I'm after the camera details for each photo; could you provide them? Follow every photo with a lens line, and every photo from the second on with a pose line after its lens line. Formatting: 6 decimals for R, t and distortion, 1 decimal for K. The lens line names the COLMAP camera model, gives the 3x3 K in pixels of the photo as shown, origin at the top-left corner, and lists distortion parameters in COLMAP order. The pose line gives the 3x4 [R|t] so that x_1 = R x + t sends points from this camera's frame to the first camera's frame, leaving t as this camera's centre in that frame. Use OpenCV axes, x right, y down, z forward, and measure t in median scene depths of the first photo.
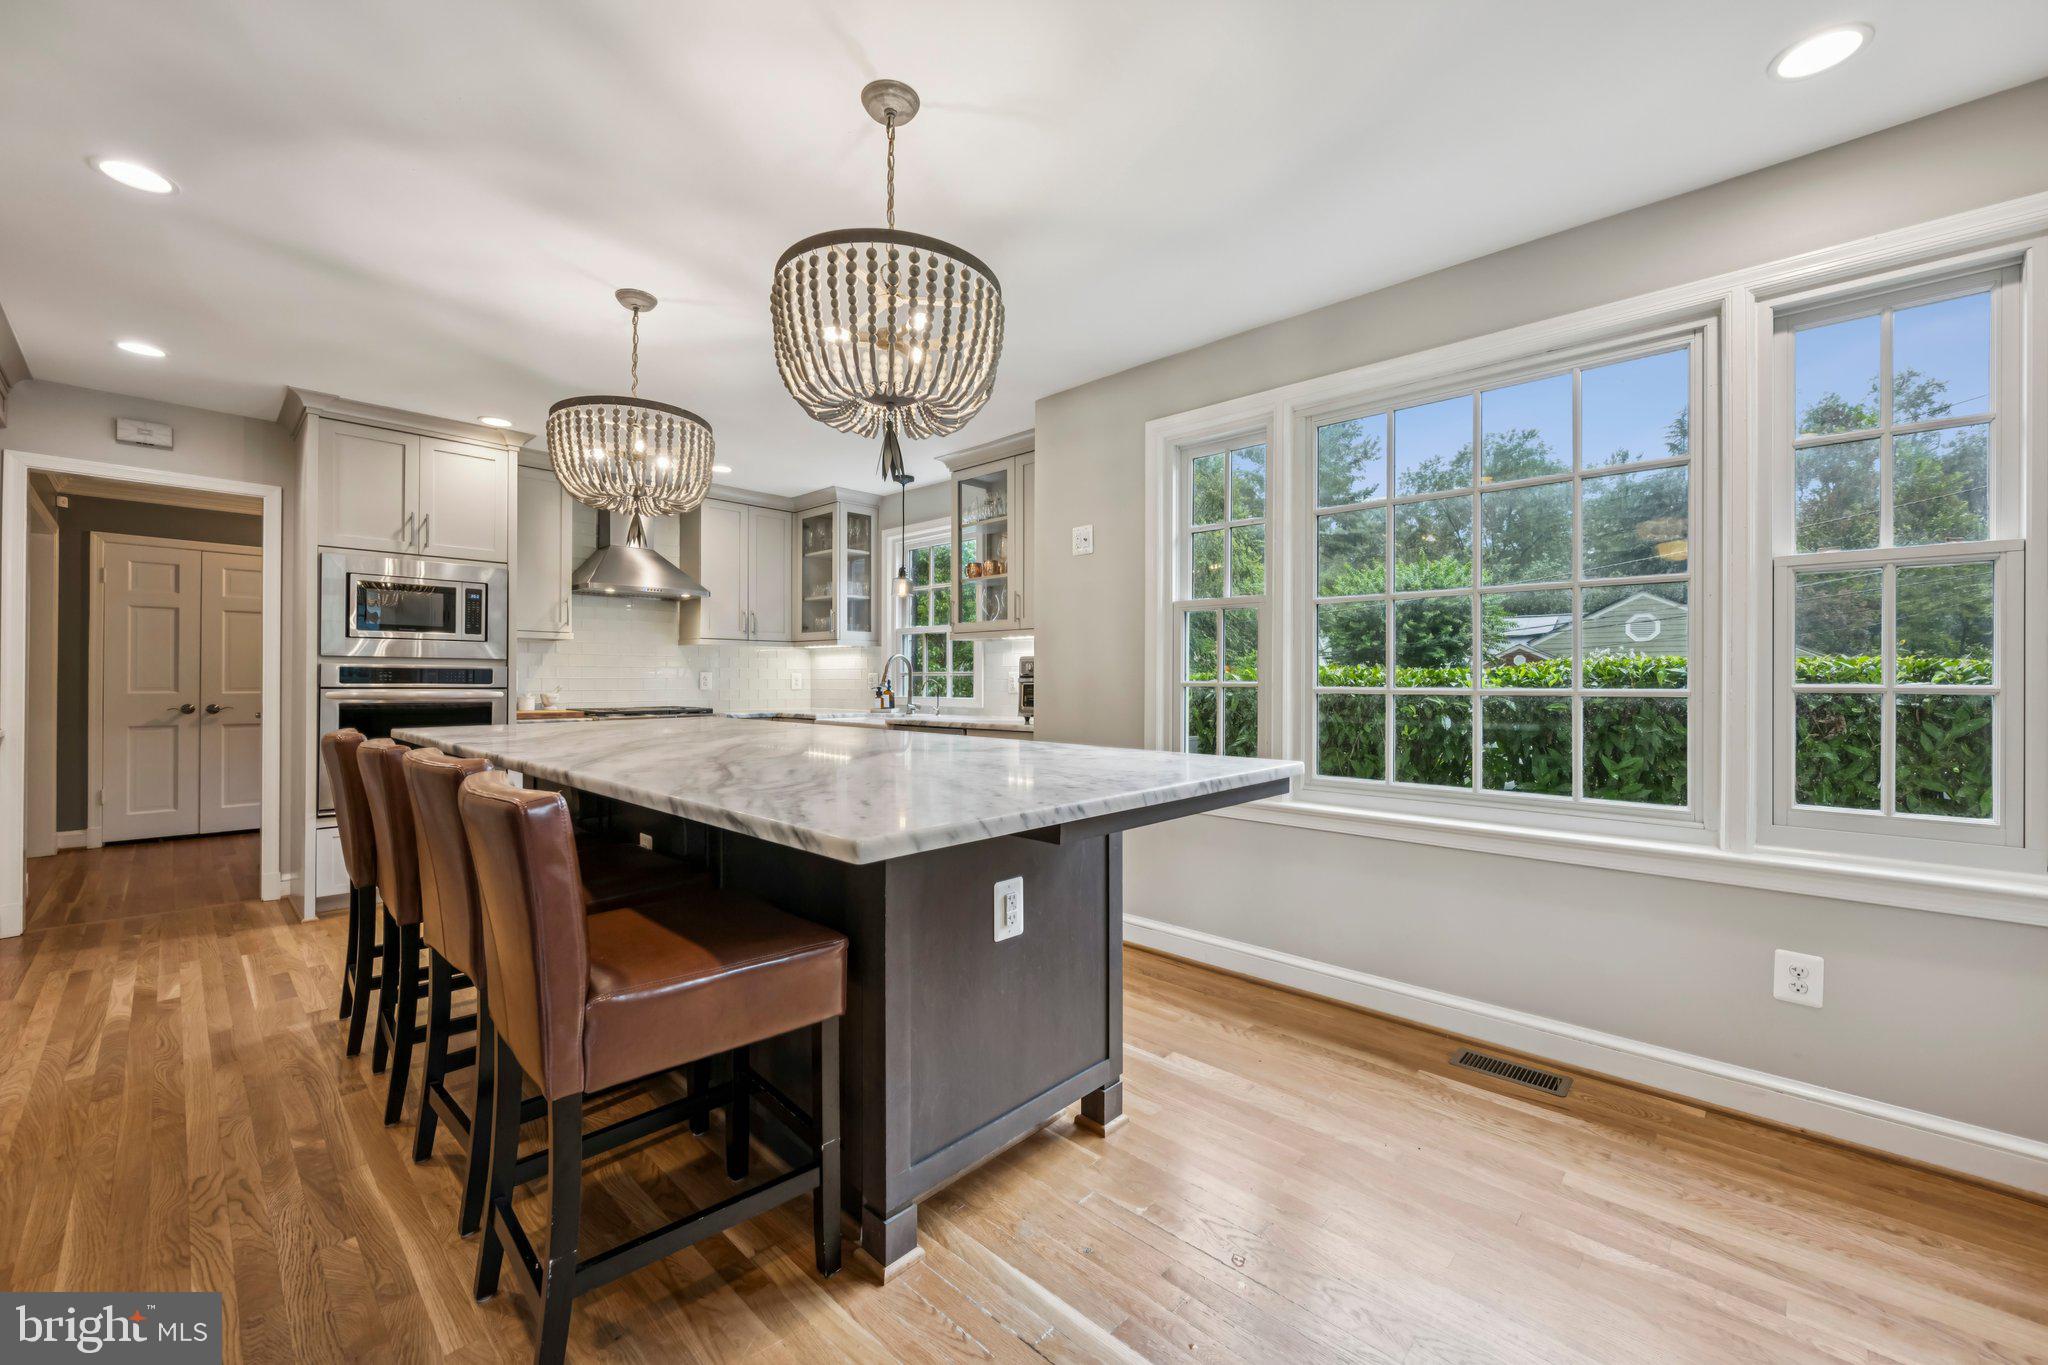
lens RADIAL K [[817.7, 0, 1025.5], [0, 817.7, 680.6], [0, 0, 1]] dist [-0.002232, -0.000066]
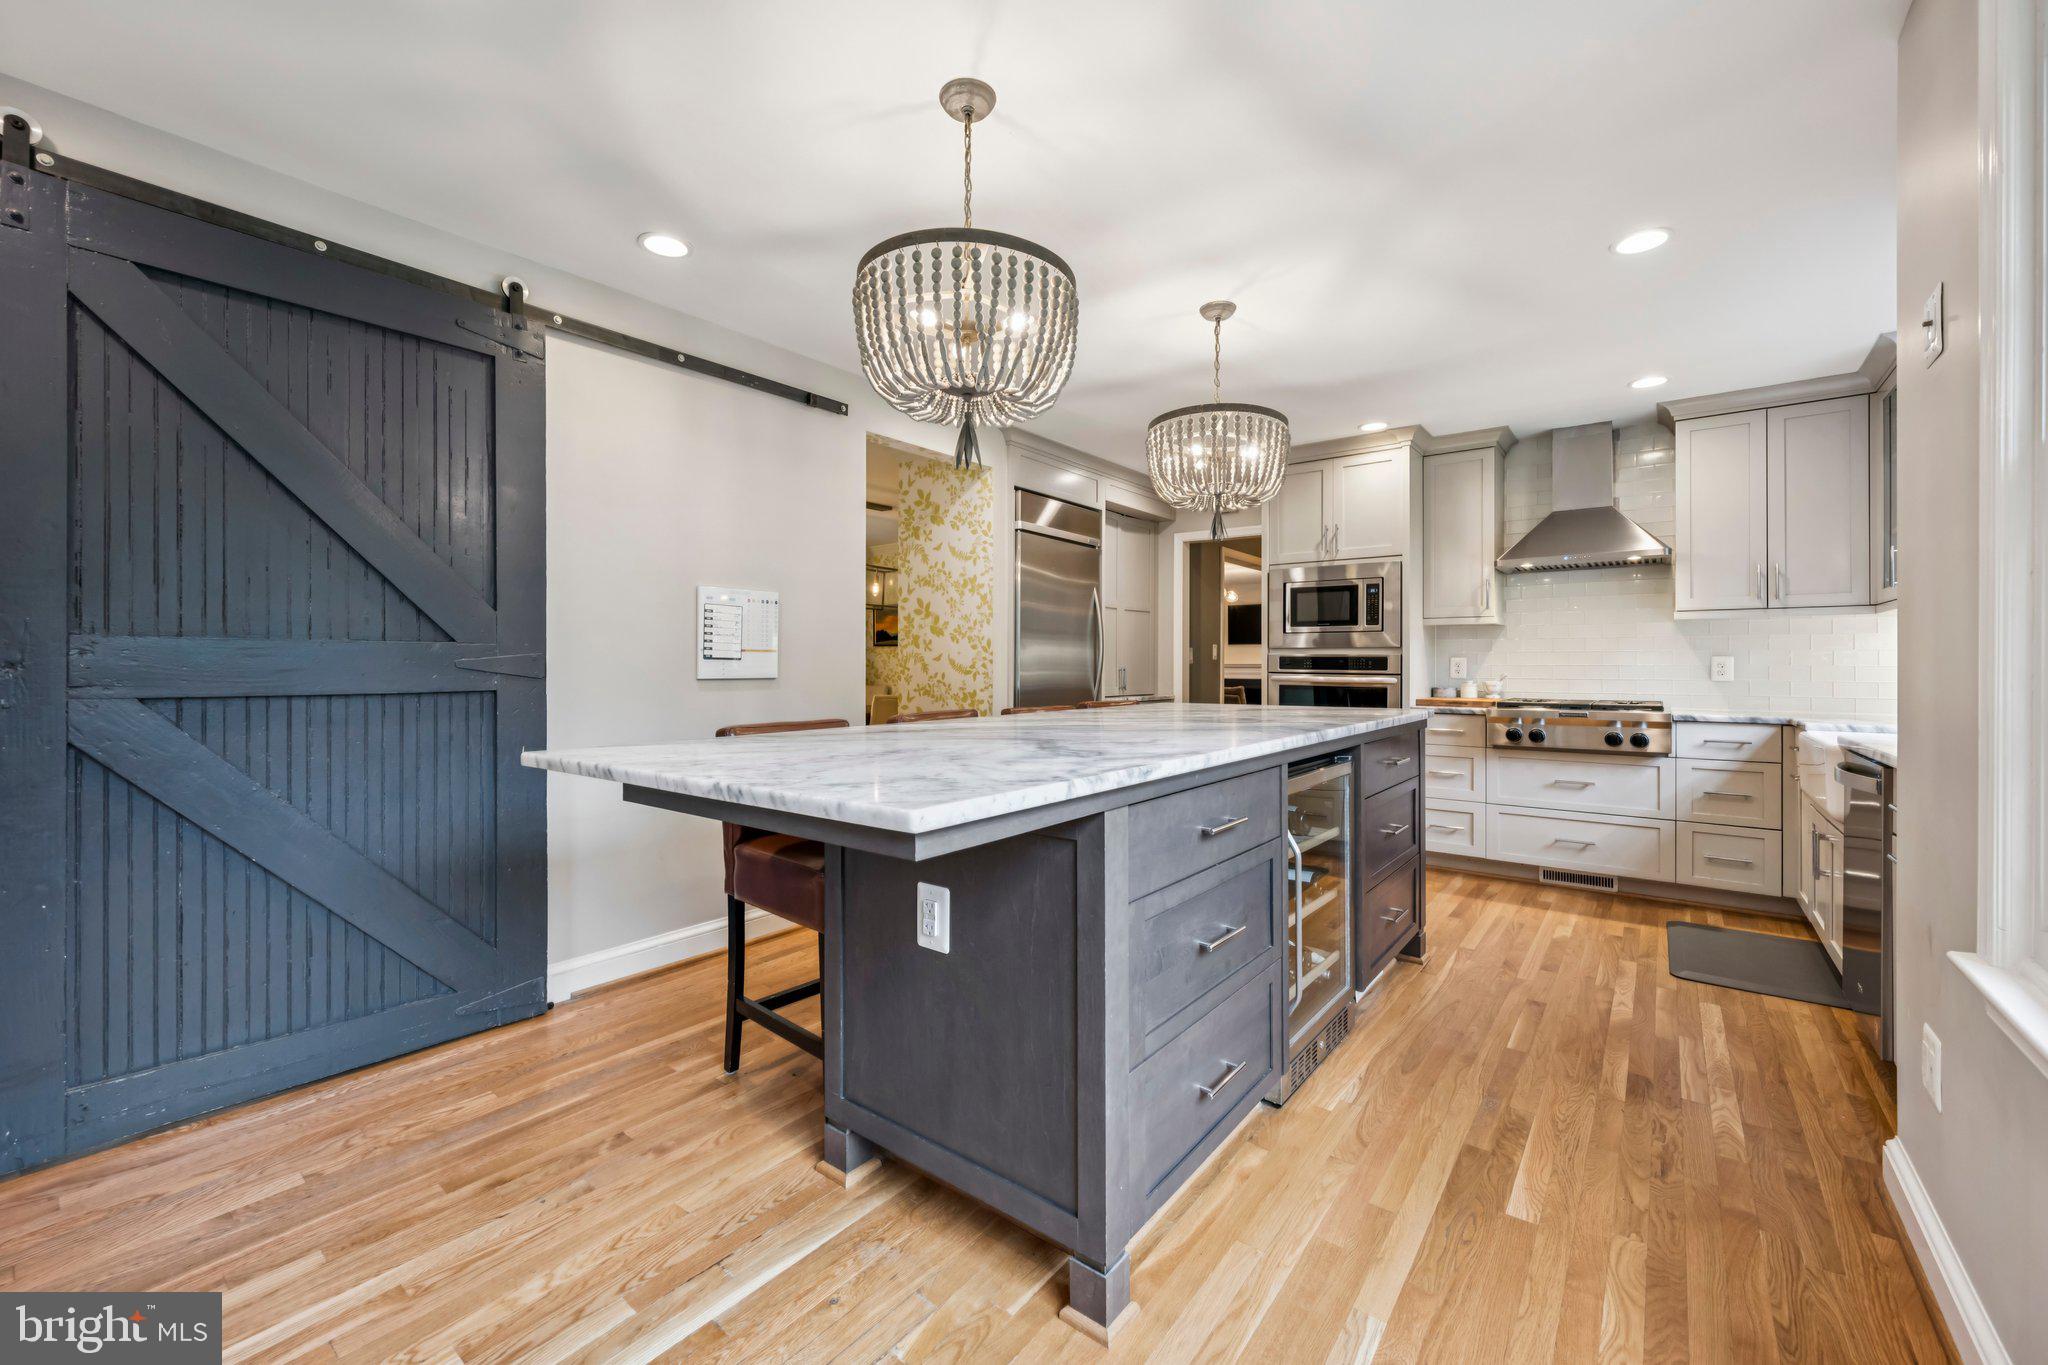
lens RADIAL K [[817.7, 0, 1022.8], [0, 817.7, 667.2], [0, 0, 1]] dist [-0.002232, -0.000066]
pose [[0.099294, -0.000092, -0.995058, 0.434575], [-0.002552, 0.999997, -0.000347, 0.001963], [0.995055, 0.002574, 0.099294, 0.496748]]
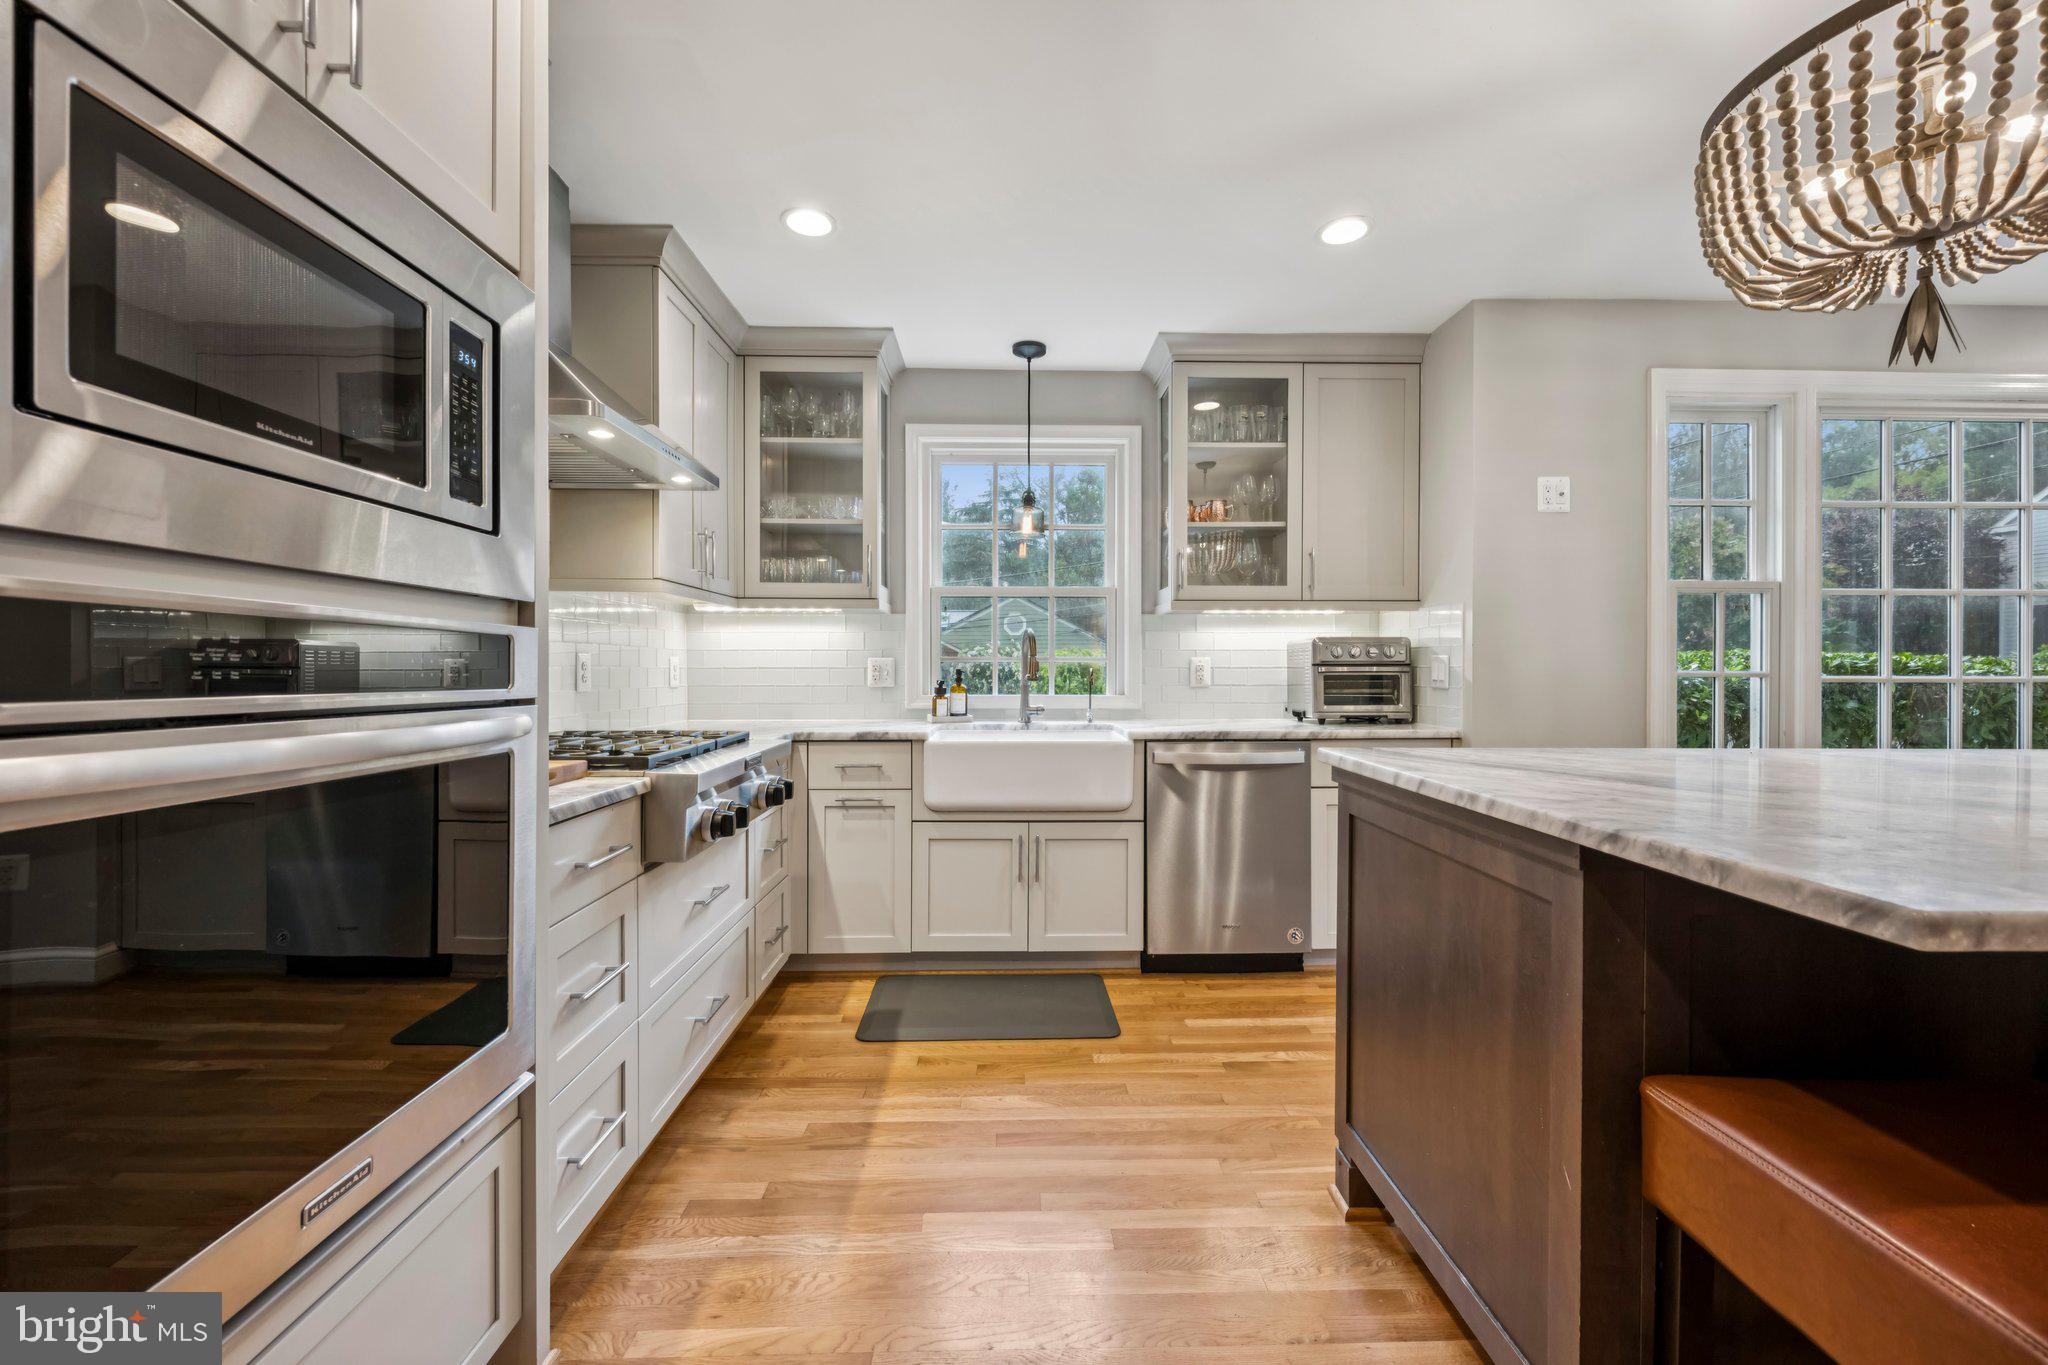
lens RADIAL K [[817.7, 0, 1024.5], [0, 817.7, 676.0], [0, 0, 1]] dist [-0.002232, -0.000066]
pose [[0.705938, -0.008731, 0.708220, -0.864600], [0.000866, 0.999934, 0.011463, -0.003168], [-0.708273, -0.007479, 0.705899, 0.800438]]
